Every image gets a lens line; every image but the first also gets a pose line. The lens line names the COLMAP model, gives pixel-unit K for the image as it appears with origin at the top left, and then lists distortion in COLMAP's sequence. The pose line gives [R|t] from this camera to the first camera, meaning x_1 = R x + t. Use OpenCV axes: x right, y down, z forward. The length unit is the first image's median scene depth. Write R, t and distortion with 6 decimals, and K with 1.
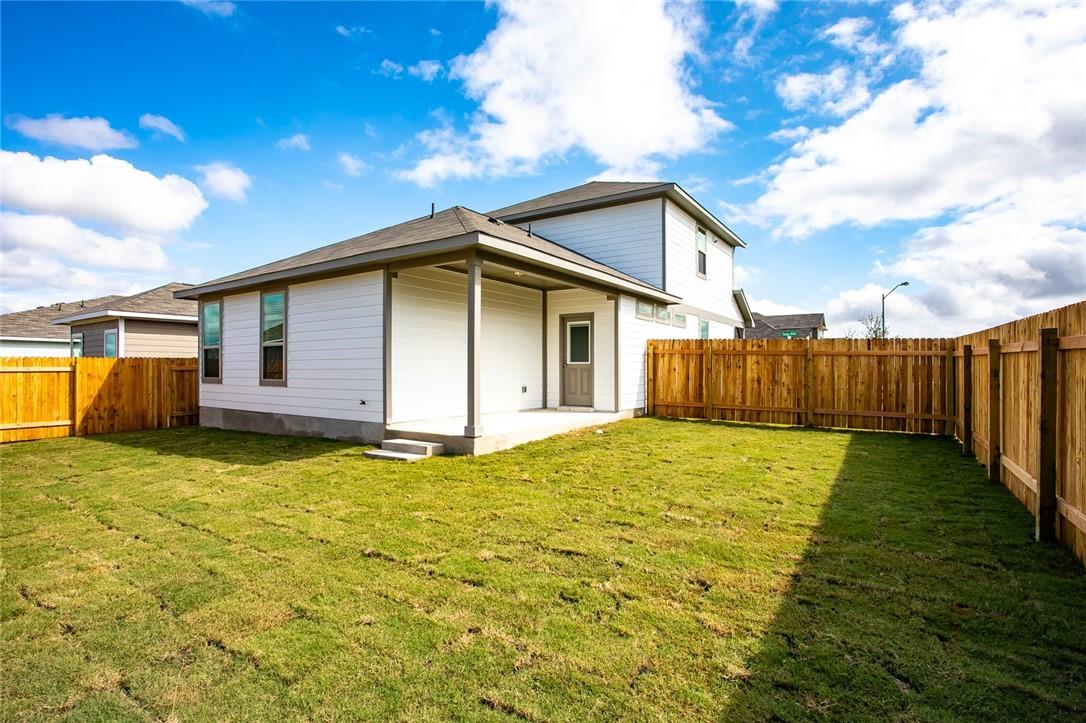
lens RADIAL K [[548.4, 0, 578.7], [0, 548.4, 362.7], [0, 0, 1]] dist [-0.052314, 0.005400]
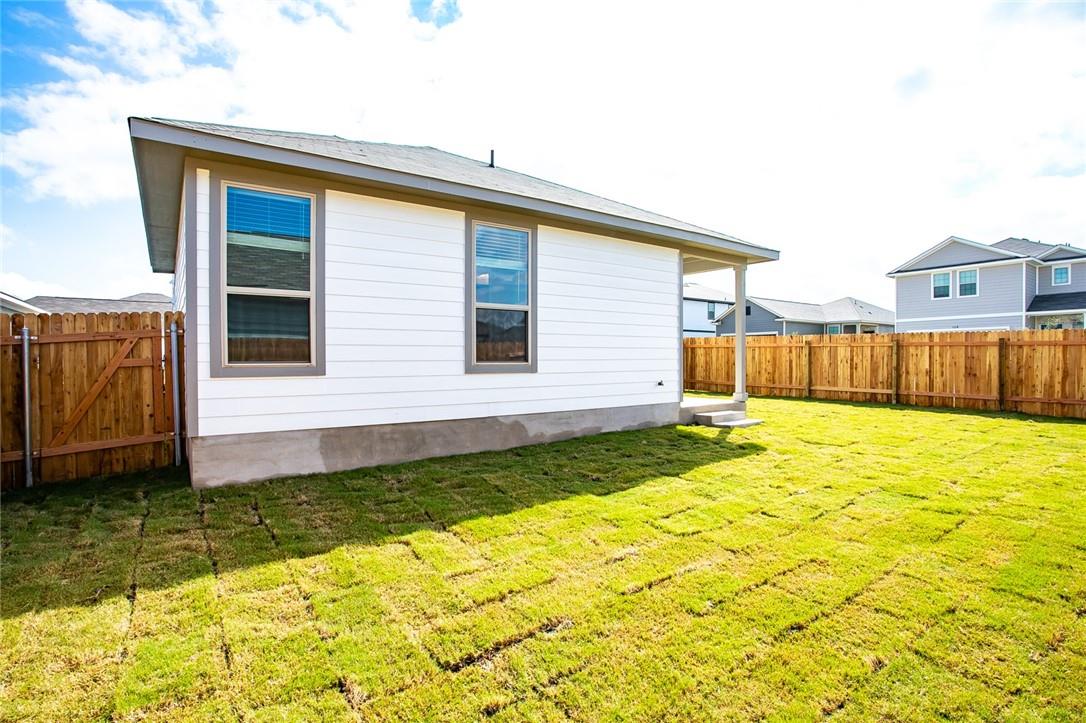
lens RADIAL K [[548.4, 0, 544.9], [0, 548.4, 360.6], [0, 0, 1]] dist [-0.052314, 0.005400]
pose [[0.331228, -0.002971, 0.943546, -1.062497], [-0.013178, 0.999883, 0.007775, 0.021066], [-0.943459, -0.015010, 0.331150, 0.680298]]
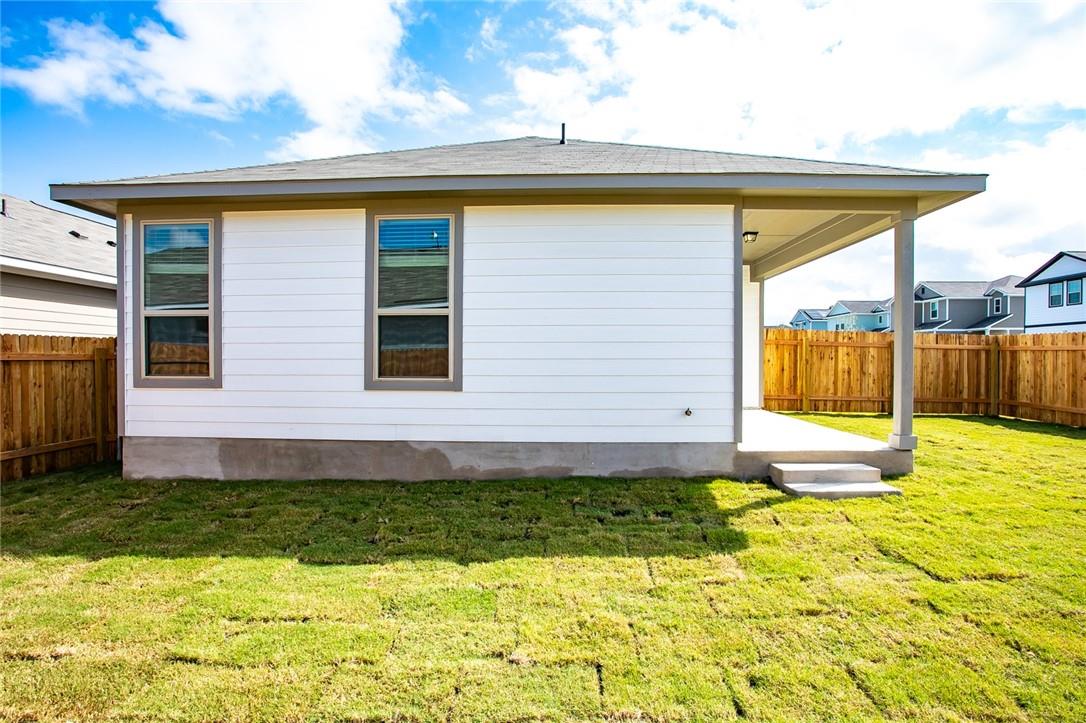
lens RADIAL K [[548.4, 0, 548.0], [0, 548.4, 366.1], [0, 0, 1]] dist [-0.052314, 0.005400]
pose [[0.846864, -0.003595, 0.531798, -0.680338], [-0.010955, 0.999647, 0.024202, 0.004038], [-0.531697, -0.026321, 0.846526, 0.432153]]
